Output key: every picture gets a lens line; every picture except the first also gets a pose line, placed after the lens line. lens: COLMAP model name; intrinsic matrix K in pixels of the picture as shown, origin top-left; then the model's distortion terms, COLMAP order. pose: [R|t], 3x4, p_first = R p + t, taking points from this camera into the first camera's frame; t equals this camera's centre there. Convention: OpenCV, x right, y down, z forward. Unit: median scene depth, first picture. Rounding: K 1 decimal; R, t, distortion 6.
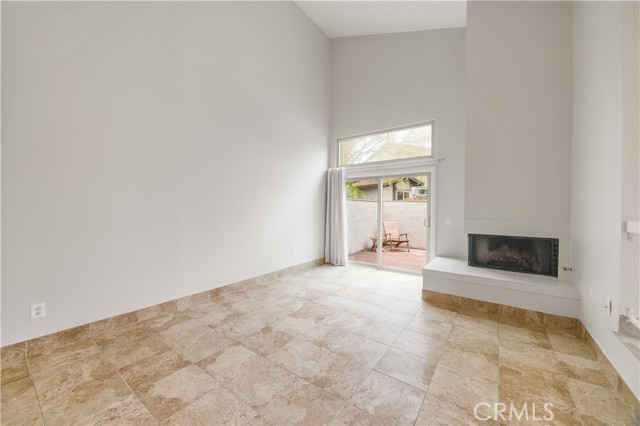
lens RADIAL K [[246.8, 0, 317.0], [0, 246.8, 213.2], [0, 0, 1]] dist [0.000633, -0.000161]
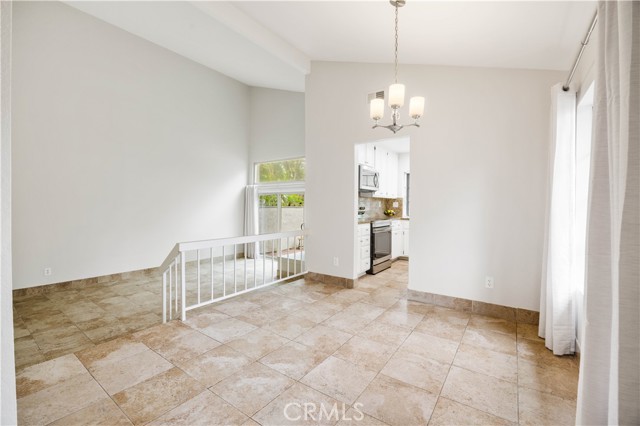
lens RADIAL K [[283.8, 0, 316.1], [0, 283.8, 208.9], [0, 0, 1]] dist [-0.004062, -0.000130]
pose [[0.999951, 0.006353, -0.007643, 0.822840], [-0.006393, 0.999966, -0.005211, -0.094041], [0.007610, 0.005260, 0.999957, -0.987777]]
